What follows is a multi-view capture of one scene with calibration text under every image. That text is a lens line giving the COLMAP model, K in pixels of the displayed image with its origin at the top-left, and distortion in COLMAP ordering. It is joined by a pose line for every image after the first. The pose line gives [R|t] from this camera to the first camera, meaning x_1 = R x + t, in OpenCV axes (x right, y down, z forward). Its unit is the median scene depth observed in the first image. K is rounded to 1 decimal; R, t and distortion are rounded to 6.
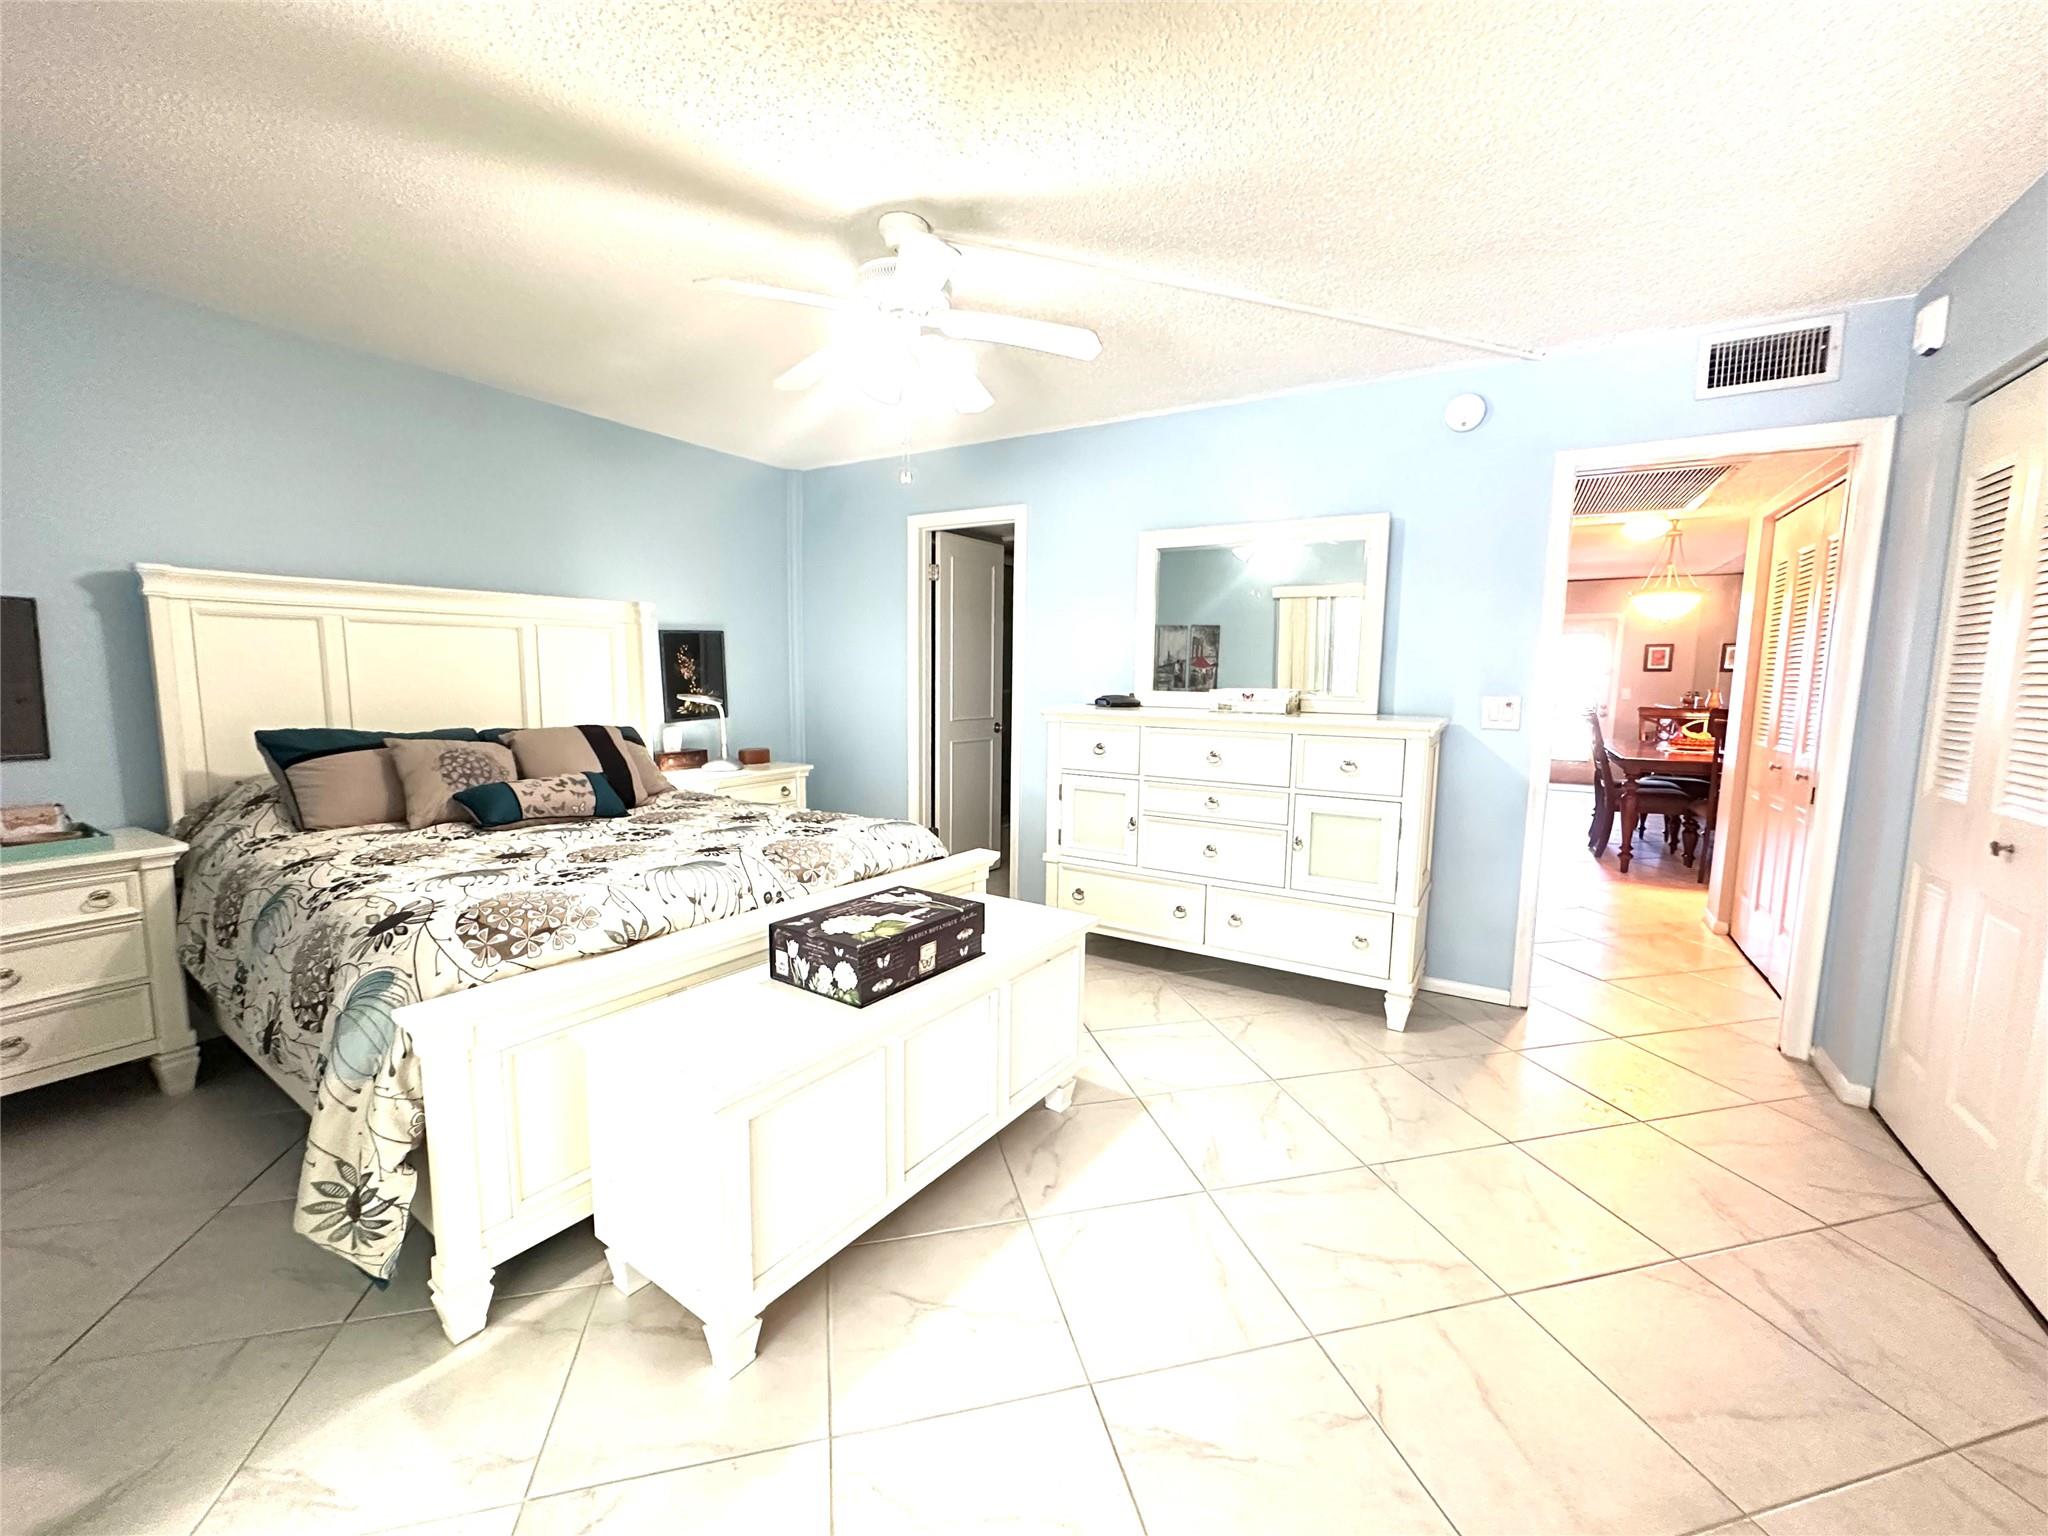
lens RADIAL K [[814.3, 0, 1024.3], [0, 814.3, 765.9], [0, 0, 1]] dist [0.000626, 0.000051]
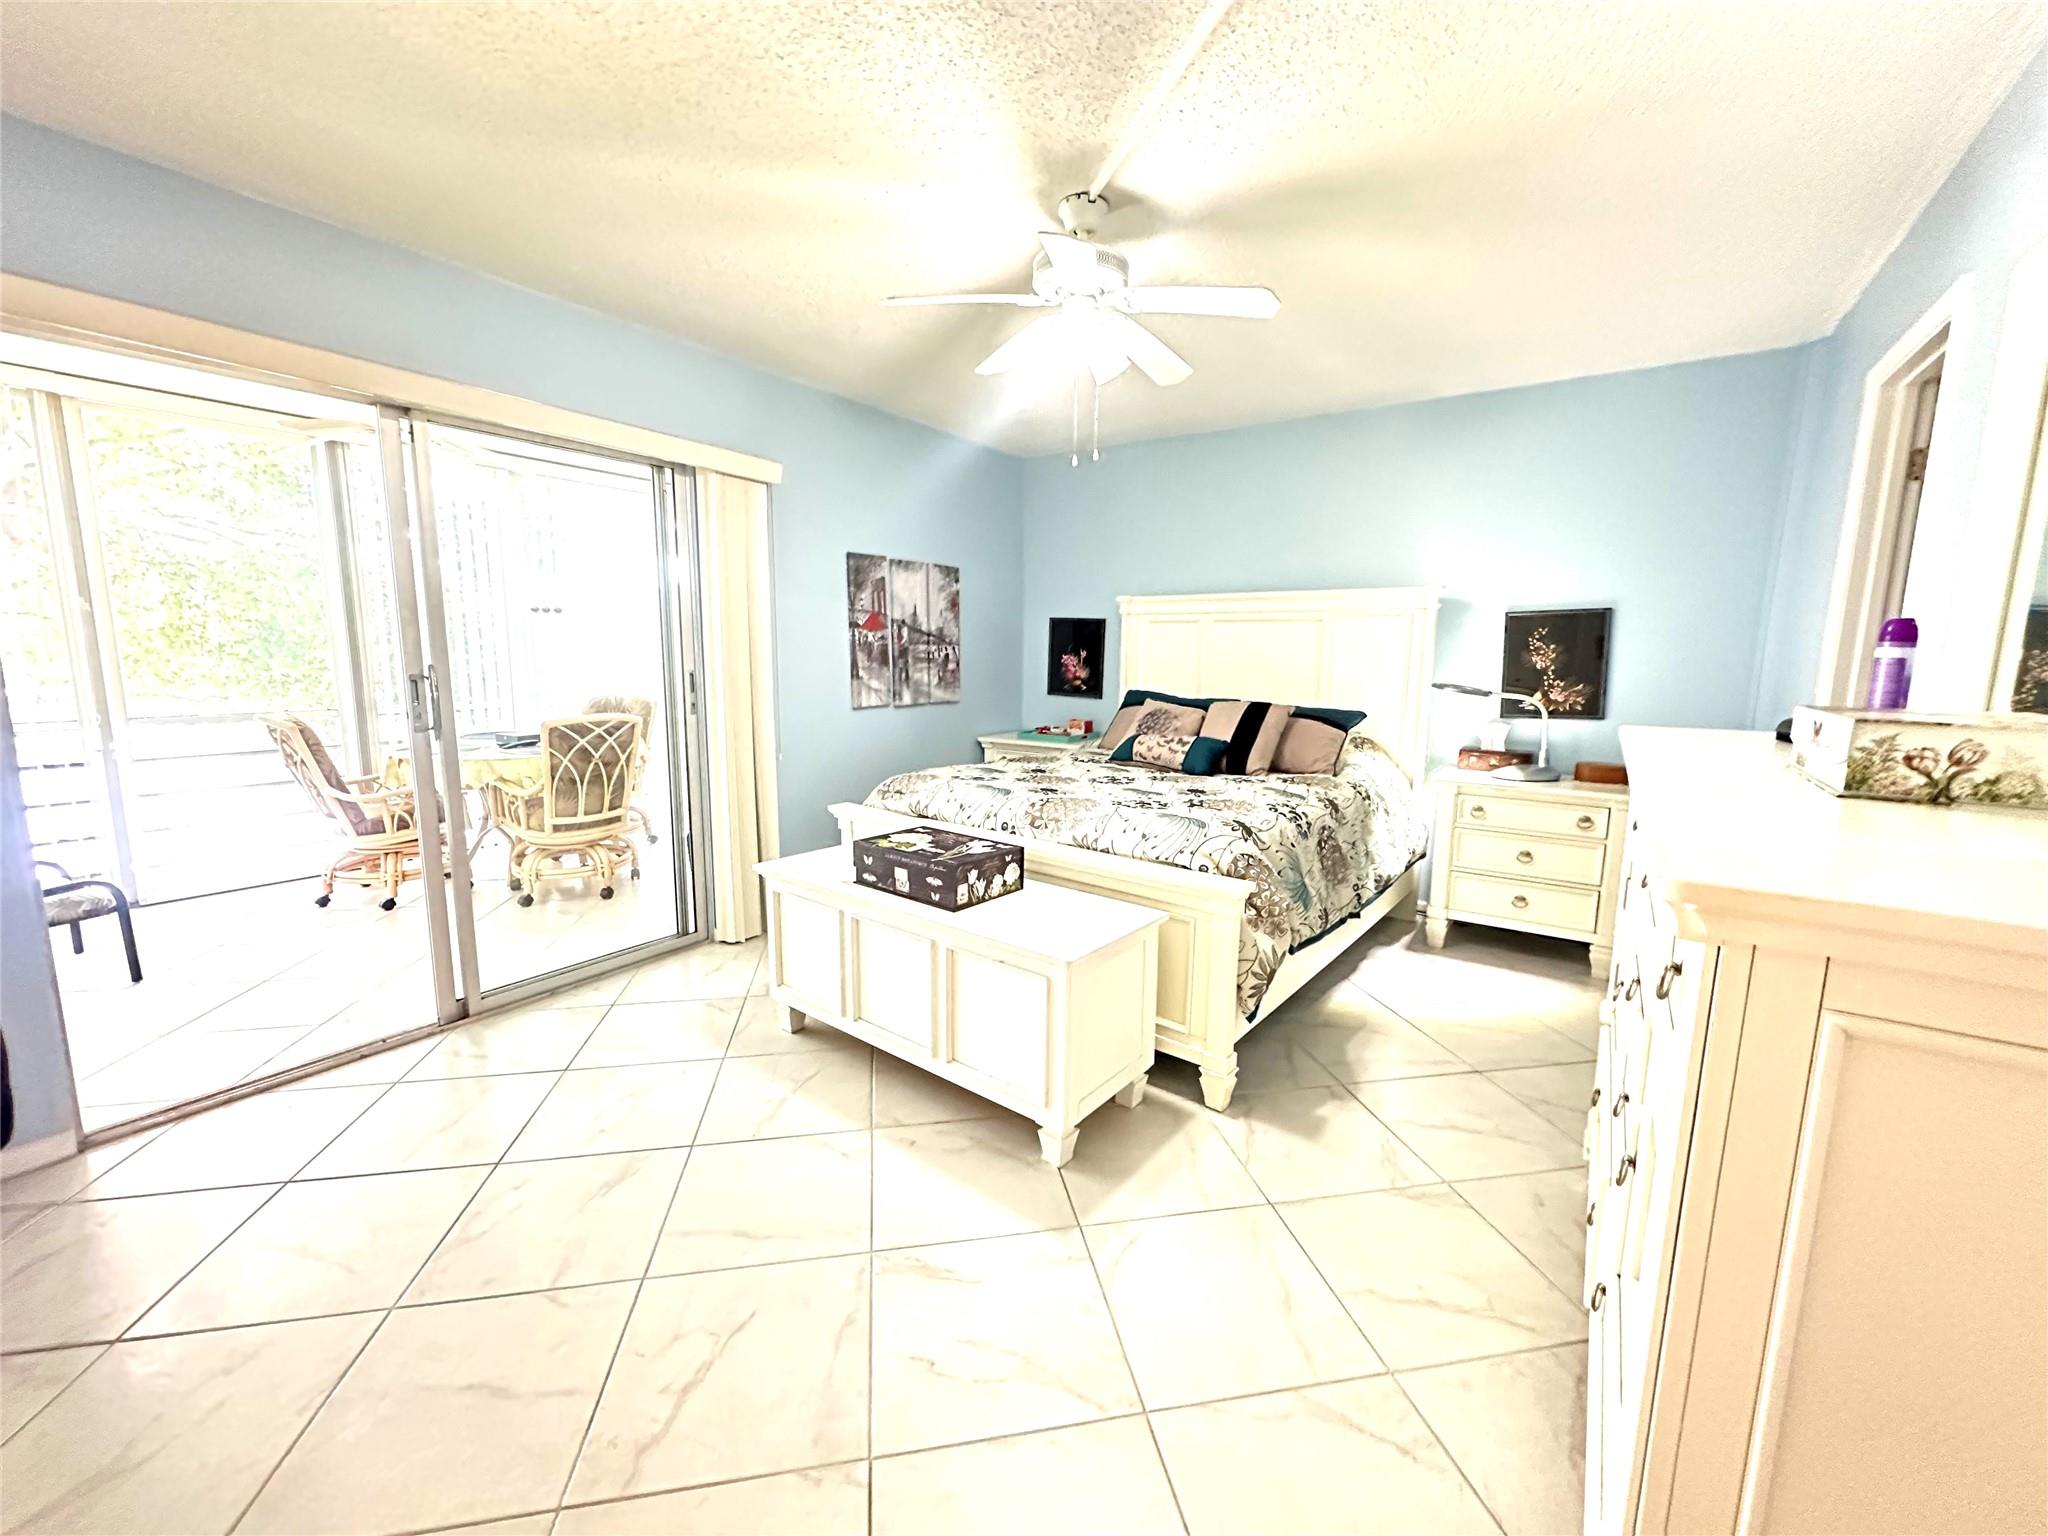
lens RADIAL K [[814.3, 0, 1028.4], [0, 814.3, 766.3], [0, 0, 1]] dist [0.000626, 0.000051]
pose [[-0.060151, 0.131530, -0.989486, 1.004642], [-0.128074, 0.982070, 0.138330, -0.122669], [0.989939, 0.135048, -0.042227, 1.138014]]
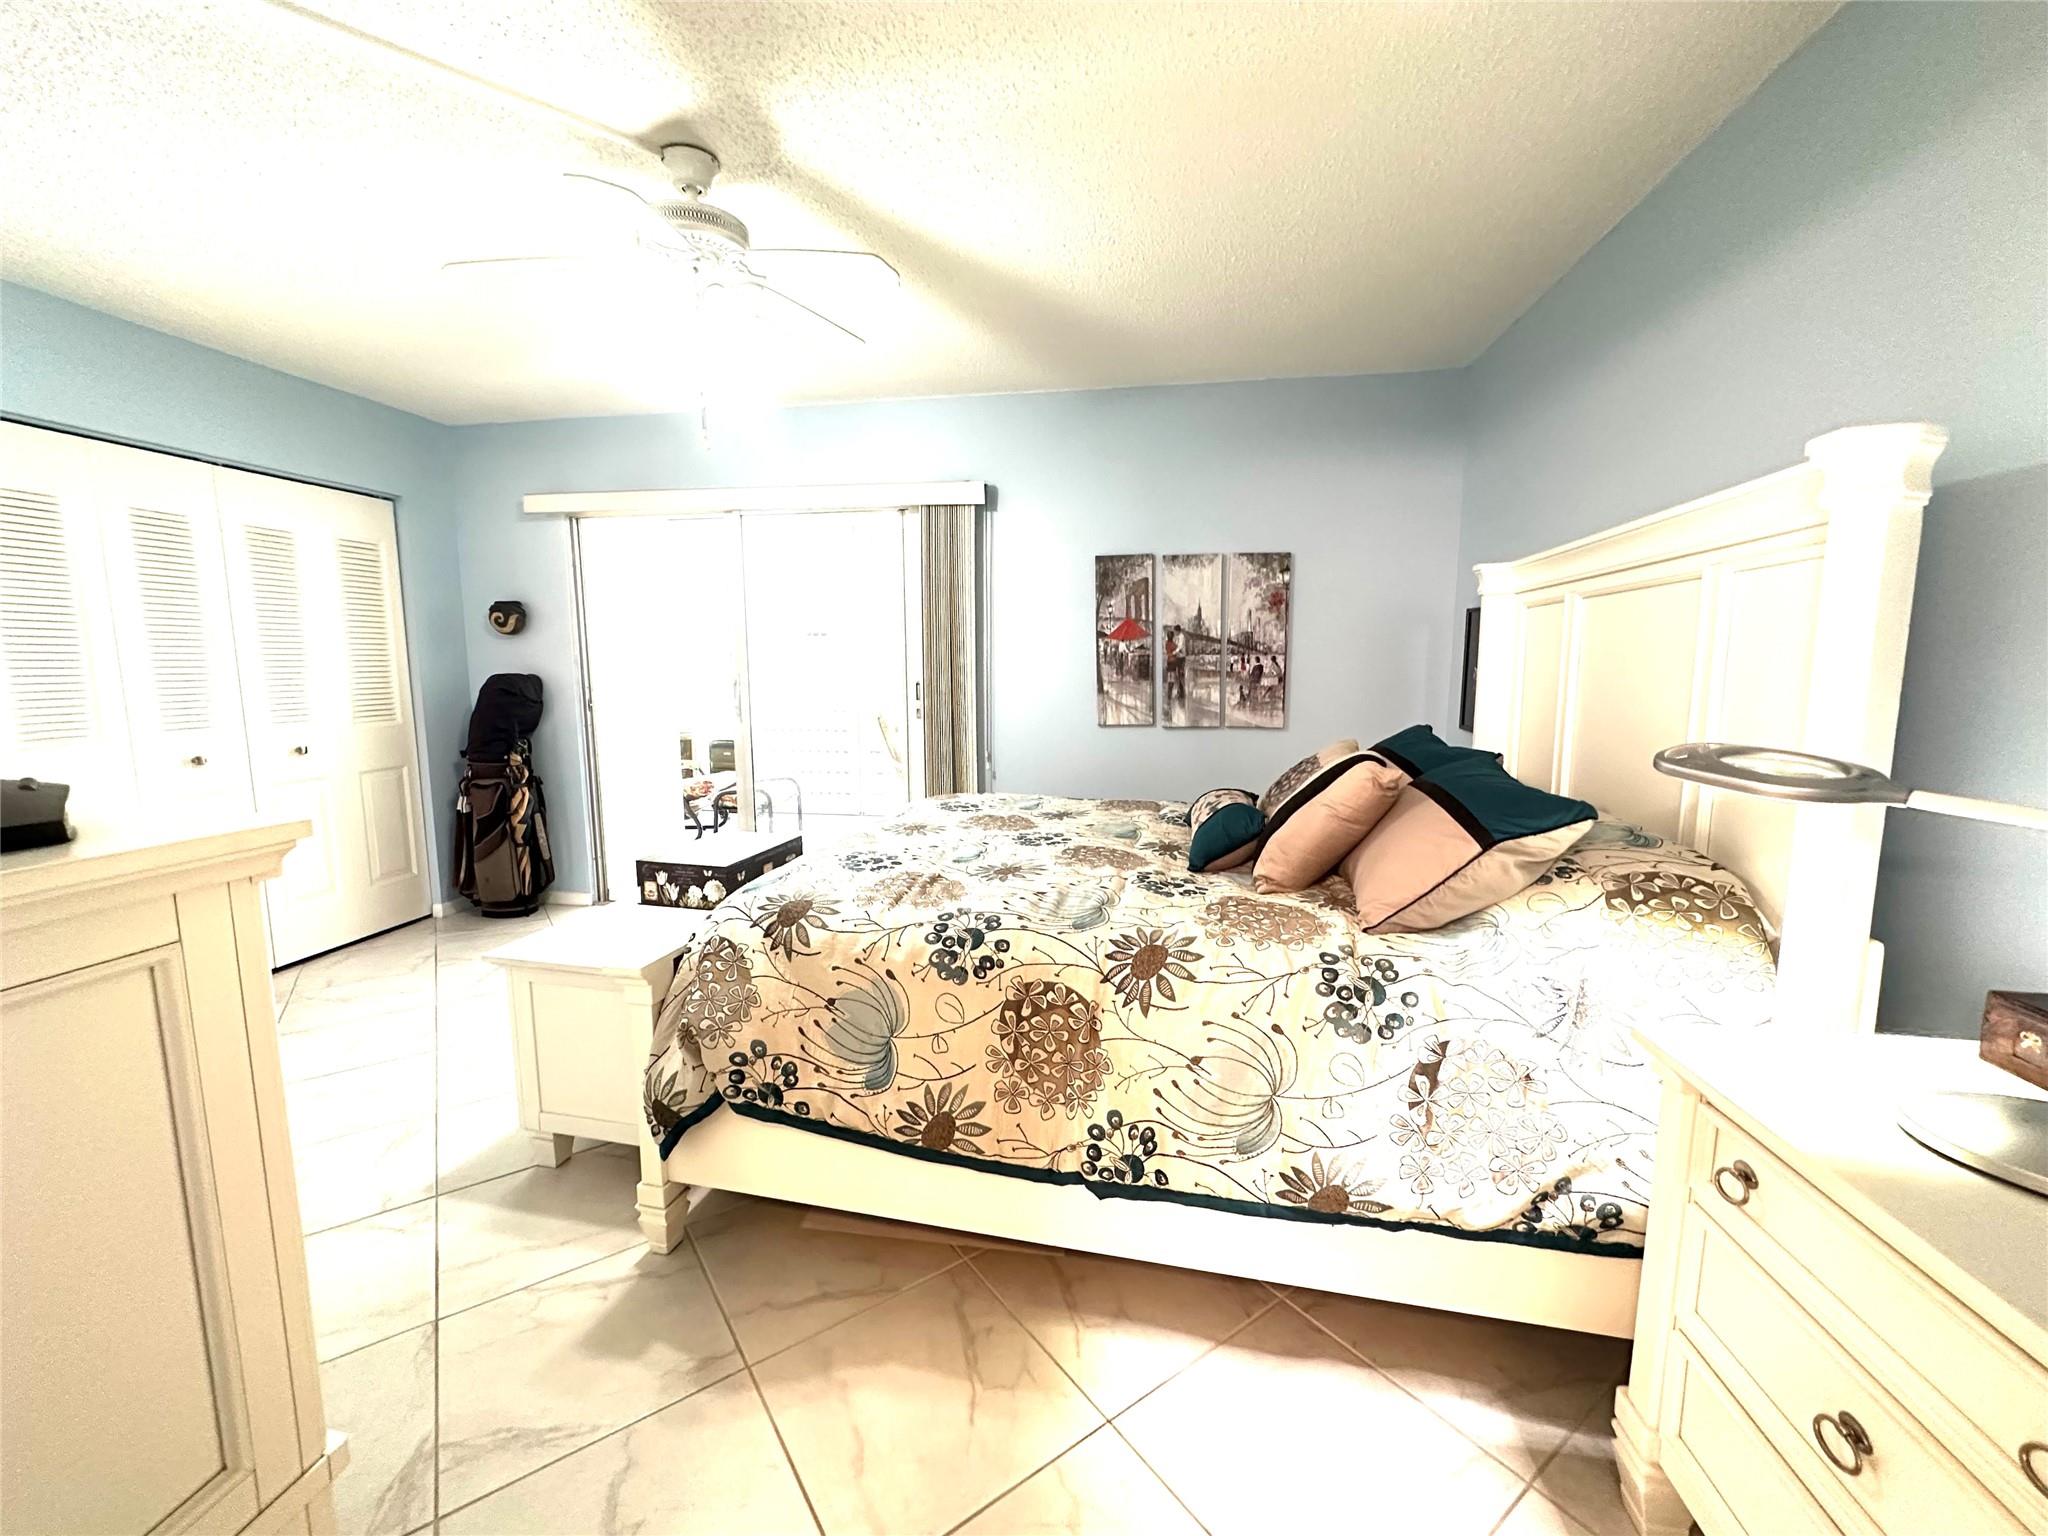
lens RADIAL K [[814.3, 0, 1026.2], [0, 814.3, 766.1], [0, 0, 1]] dist [0.000626, 0.000051]
pose [[-0.927265, 0.036809, -0.372592, -0.176187], [-0.052938, 0.972268, 0.227798, -0.256175], [0.370645, 0.230953, -0.899602, 2.264746]]
